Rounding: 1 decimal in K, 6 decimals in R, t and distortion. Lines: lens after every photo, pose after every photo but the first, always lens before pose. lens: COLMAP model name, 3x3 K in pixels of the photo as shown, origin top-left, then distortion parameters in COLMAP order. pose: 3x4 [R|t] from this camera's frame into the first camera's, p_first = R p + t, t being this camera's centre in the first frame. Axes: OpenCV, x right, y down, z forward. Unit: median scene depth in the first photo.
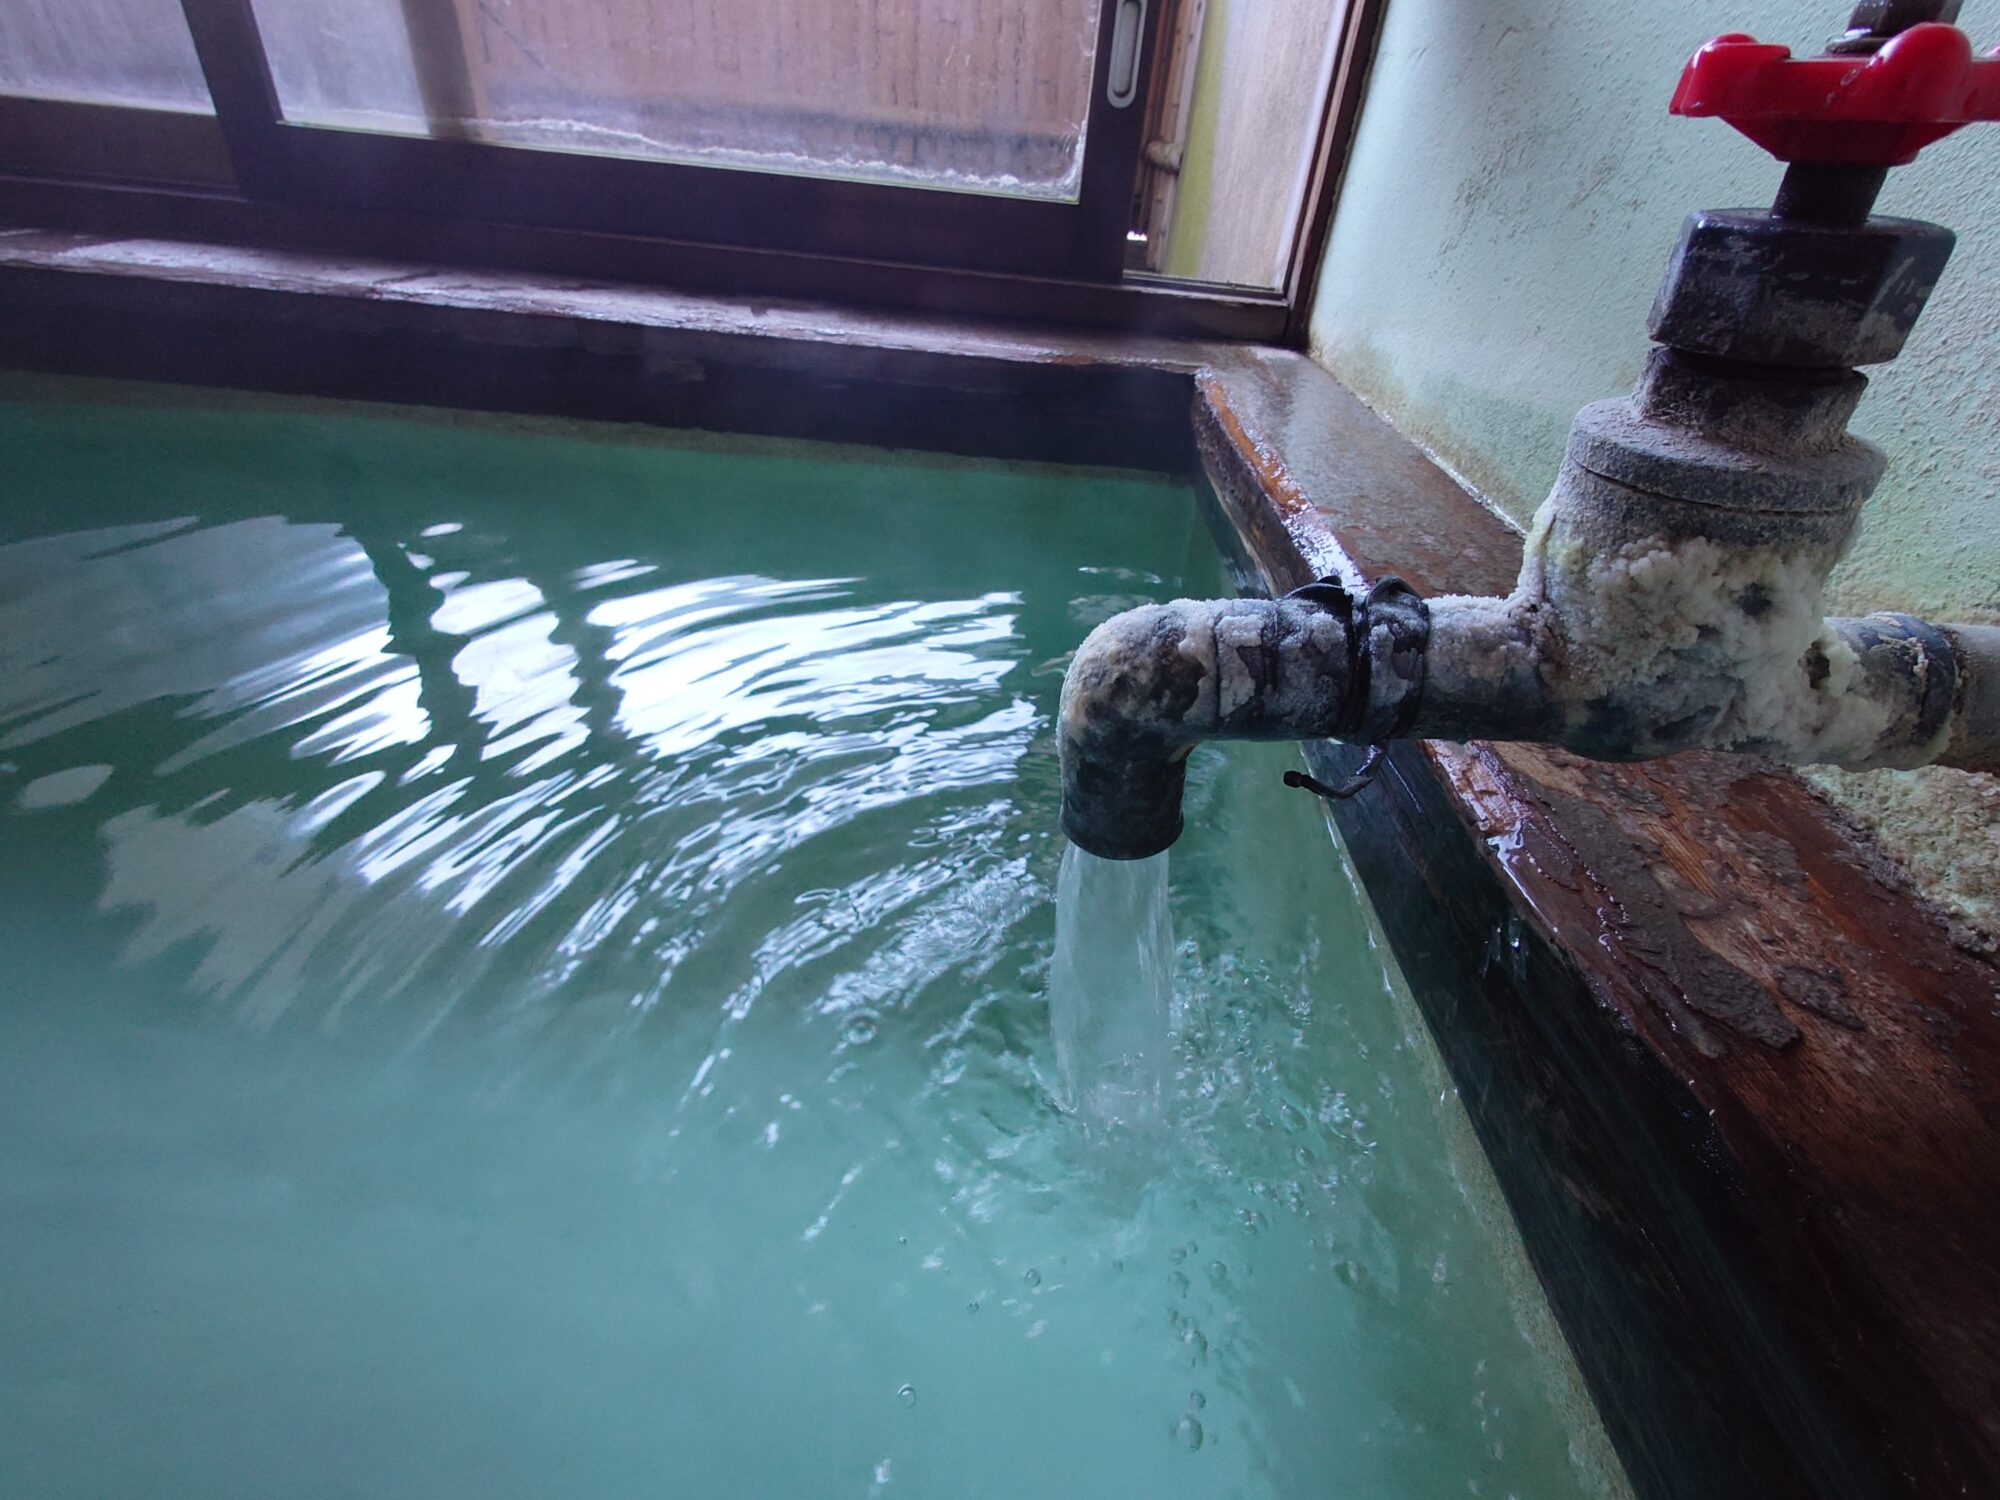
lens RADIAL K [[945.3, 0, 1007.7], [0, 945.3, 751.1], [0, 0, 1]] dist [0.001646, 0.000284]
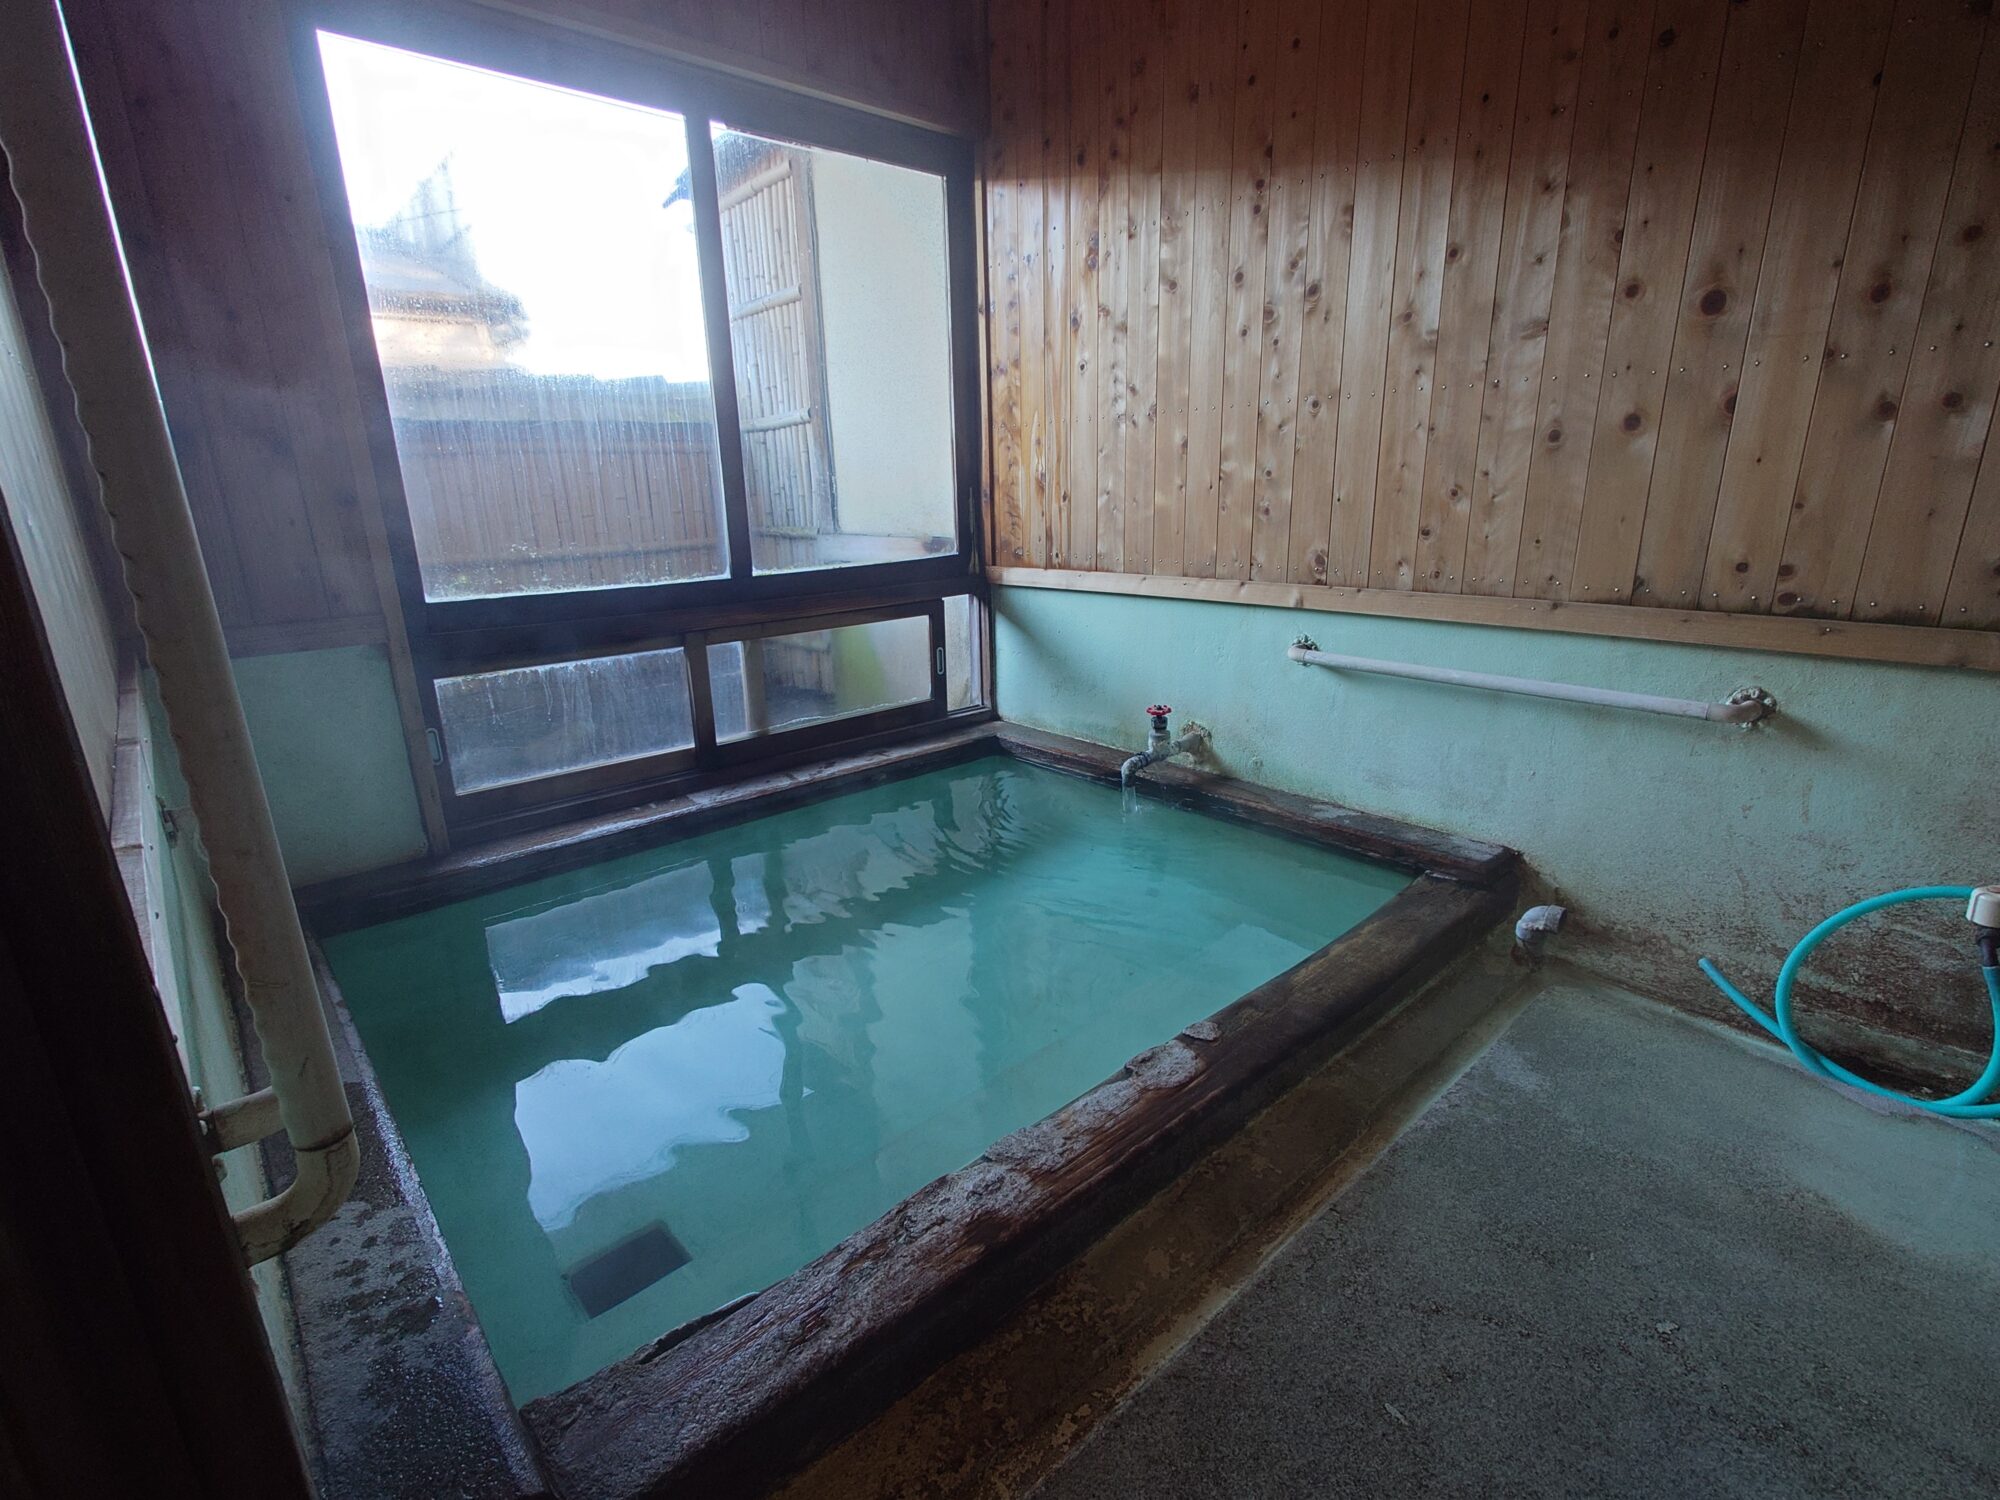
lens RADIAL K [[945.3, 0, 1003.7], [0, 945.3, 754.6], [0, 0, 1]] dist [0.001646, 0.000284]
pose [[0.735517, -0.286955, 0.613735, -1.930474], [0.451347, 0.883121, -0.127999, 0.136235], [-0.505272, 0.371153, 0.779067, -1.721369]]
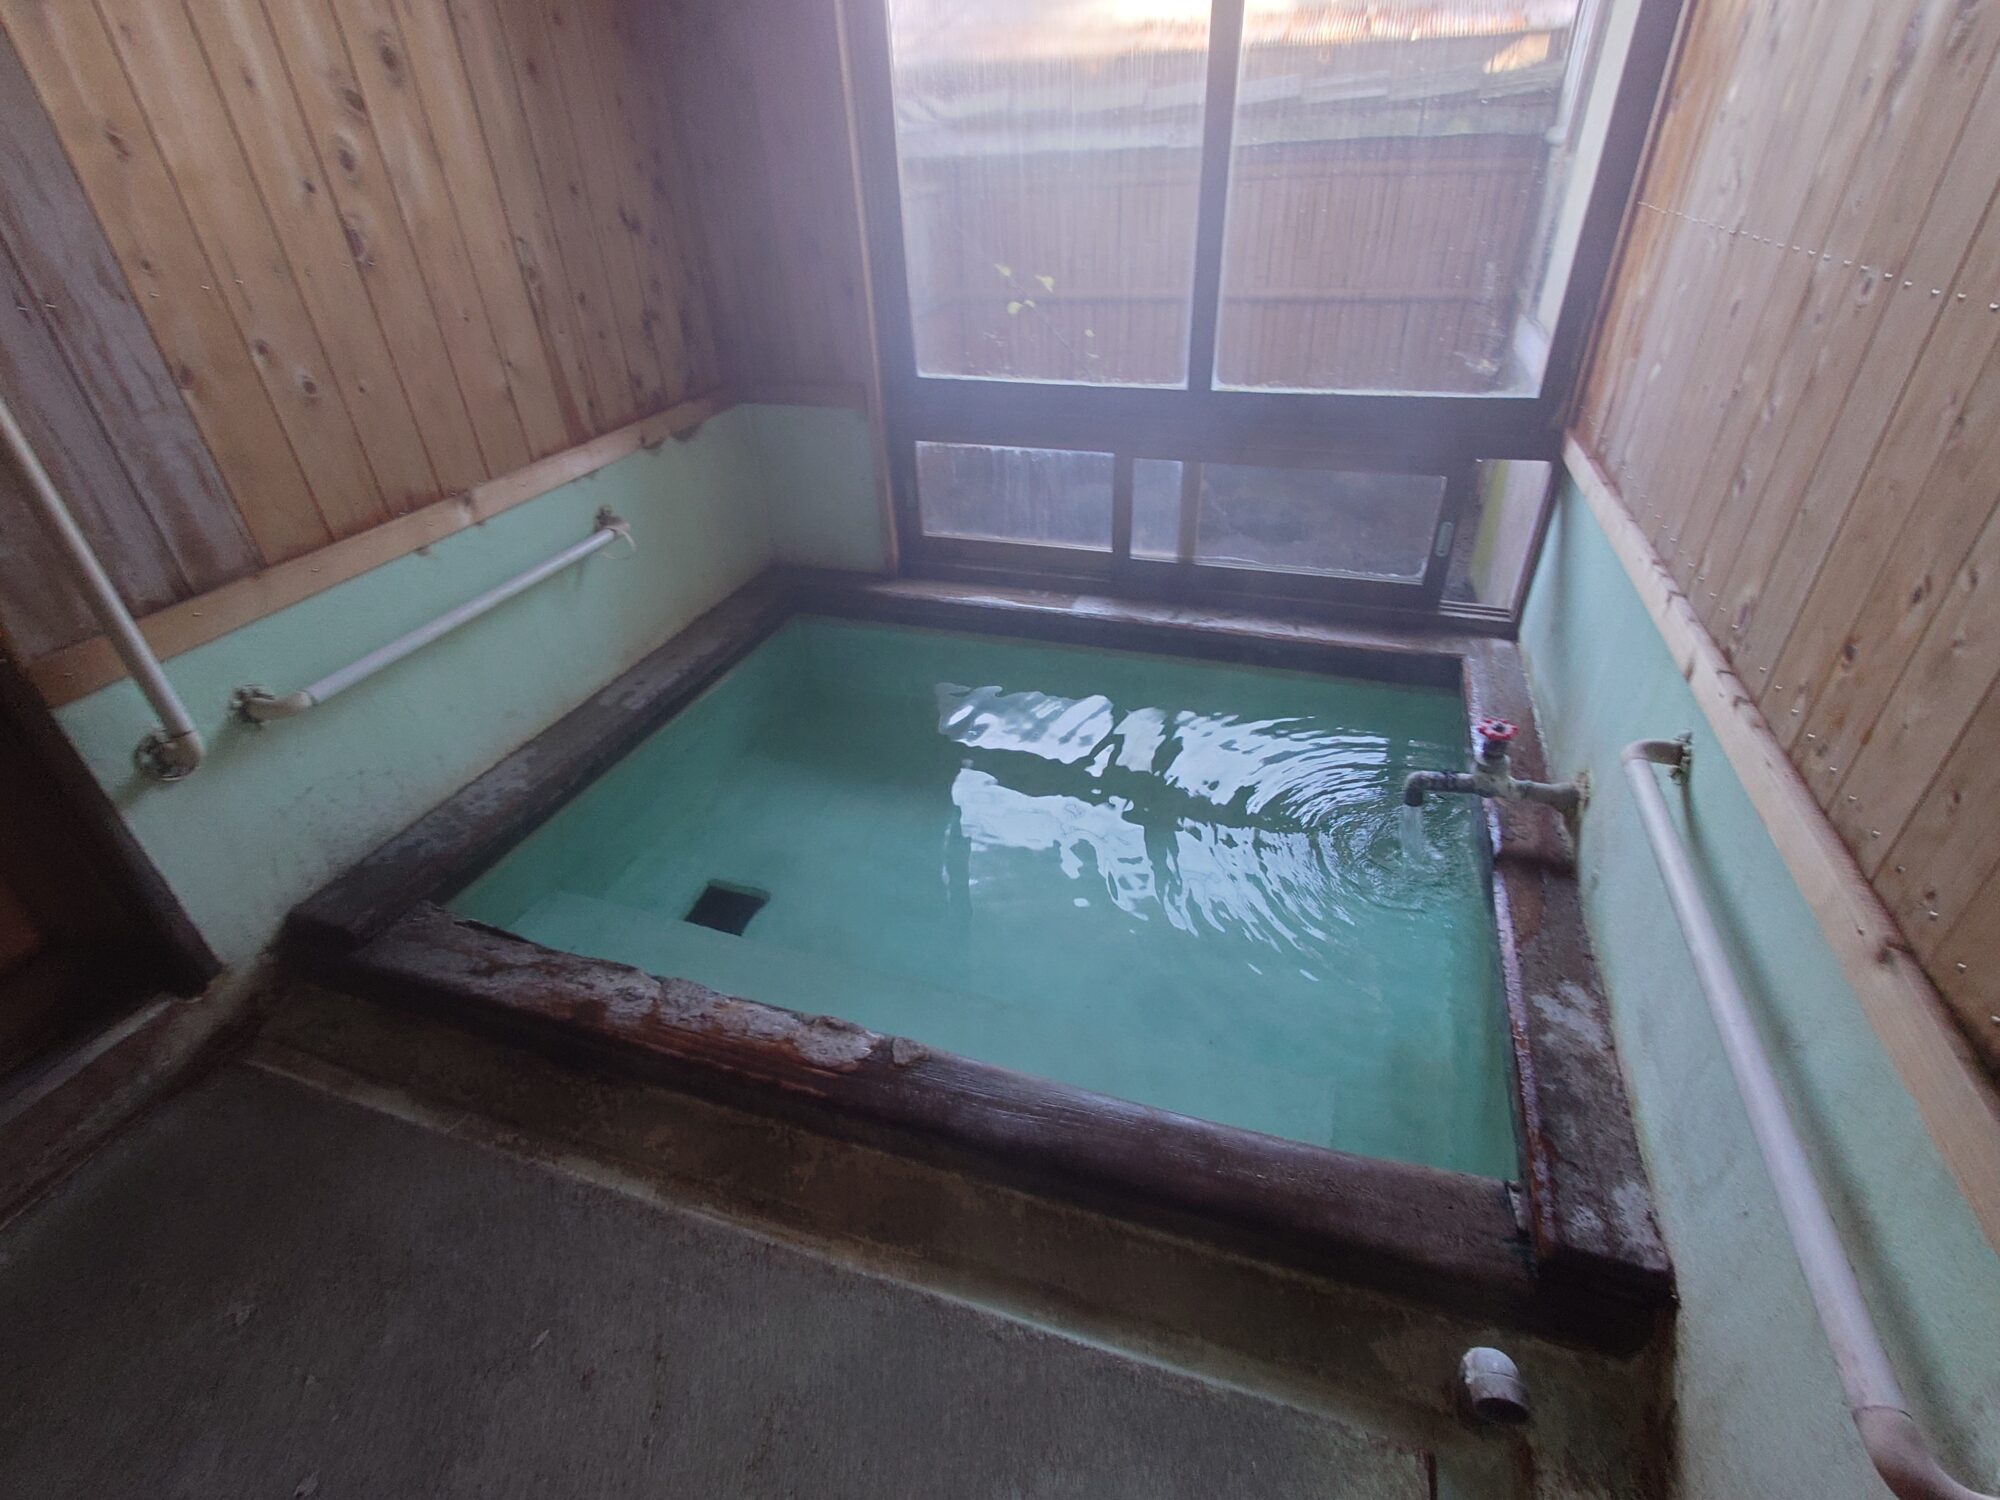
lens RADIAL K [[945.3, 0, 1005.0], [0, 945.3, 751.3], [0, 0, 1]] dist [0.001646, 0.000284]
pose [[0.944065, 0.070925, -0.322042, -0.144161], [-0.081000, 0.996552, -0.017977, 0.022302], [0.319657, 0.043057, 0.946555, -1.898710]]
